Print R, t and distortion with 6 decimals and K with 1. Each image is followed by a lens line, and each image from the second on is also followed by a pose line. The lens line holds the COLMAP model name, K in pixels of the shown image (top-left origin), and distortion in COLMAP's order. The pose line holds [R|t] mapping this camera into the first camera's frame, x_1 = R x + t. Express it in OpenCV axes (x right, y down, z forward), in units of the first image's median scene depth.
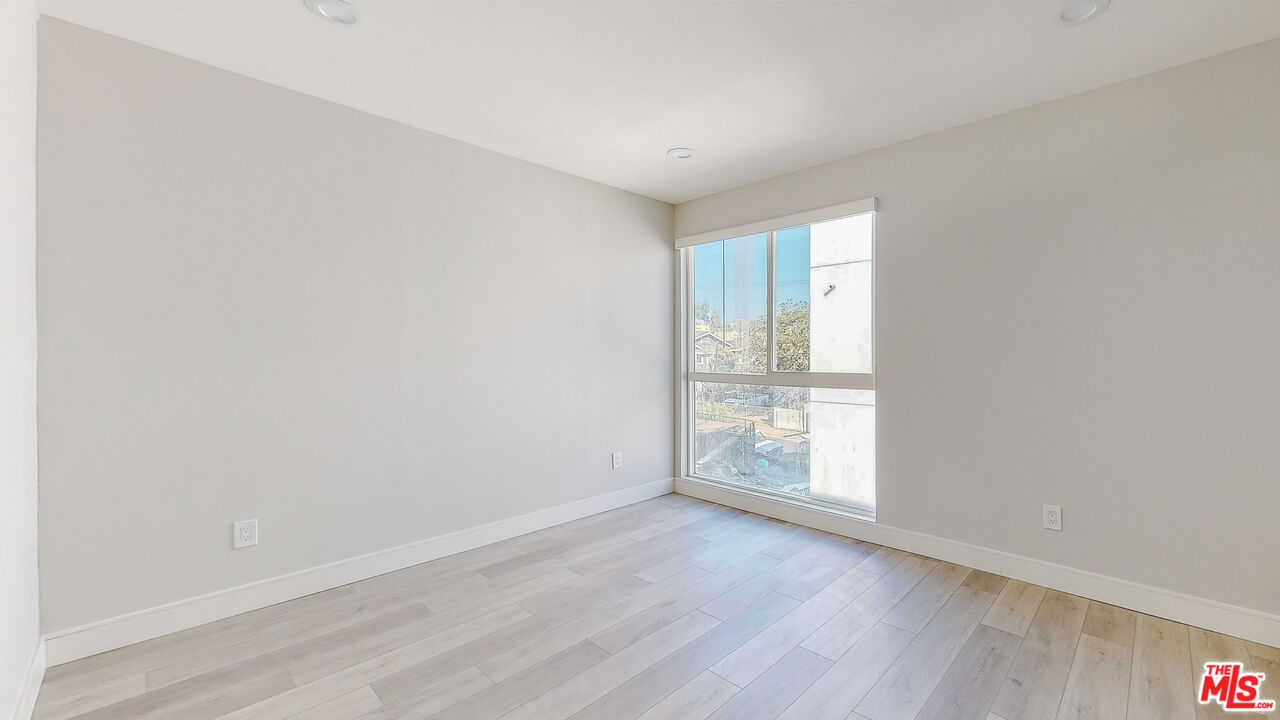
lens RADIAL K [[493.1, 0, 640.0], [0, 493.1, 360.0], [0, 0, 1]] dist [0.000476, 0.000080]
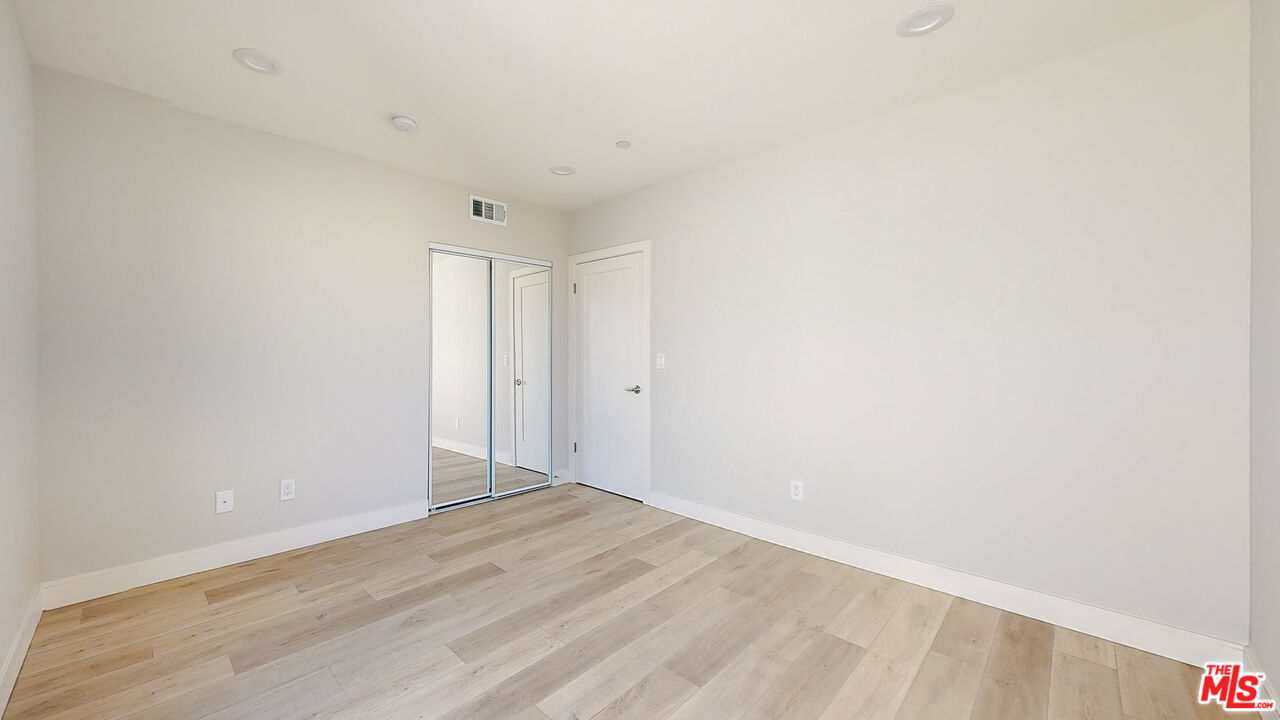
lens RADIAL K [[469.6, 0, 645.6], [0, 469.6, 356.2], [0, 0, 1]] dist [-0.000685, -0.000061]
pose [[-0.978122, -0.000604, -0.208033, 0.137944], [-0.002634, 0.999952, 0.009484, -0.018185], [0.208018, 0.009824, -0.978076, 1.580855]]
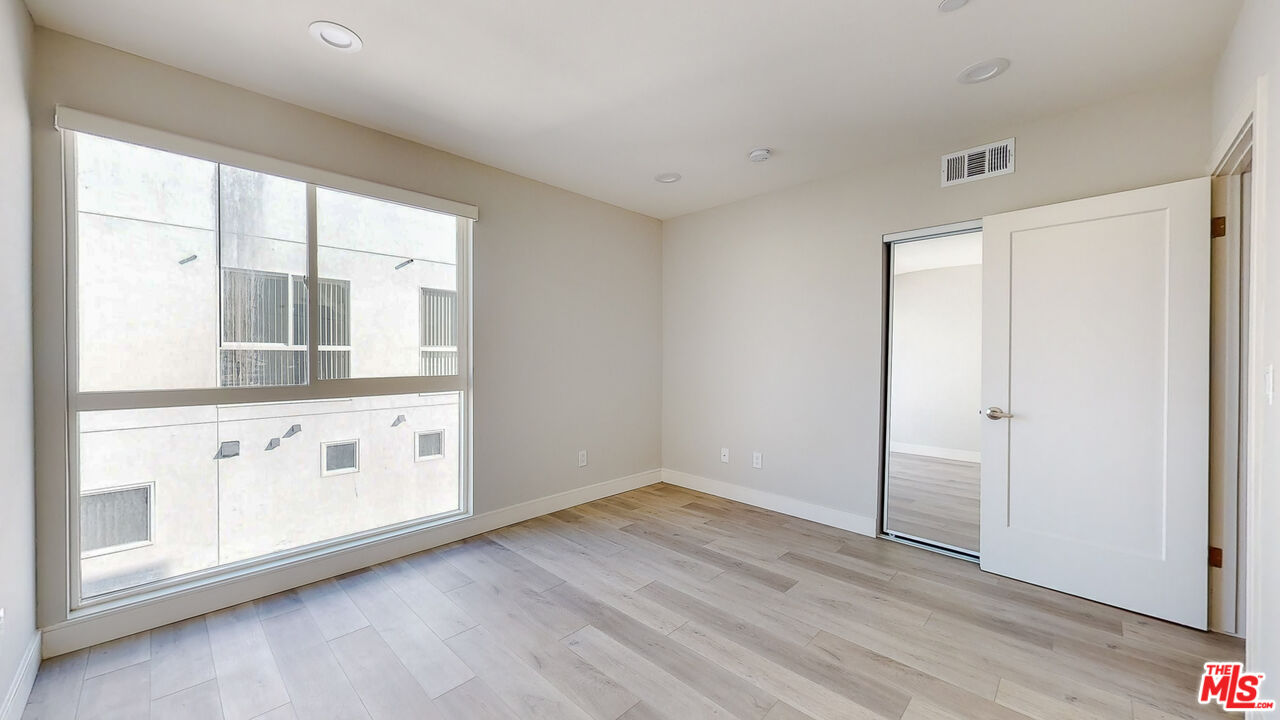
lens RADIAL K [[554.2, 0, 640.0], [0, 554.2, 360.0], [0, 0, 1]] dist [0.001200, 0.000035]
pose [[-0.116231, -0.013510, 0.993130, -0.878534], [-0.003173, 0.999907, 0.013230, -0.025232], [-0.993217, -0.001613, -0.116263, 0.931067]]
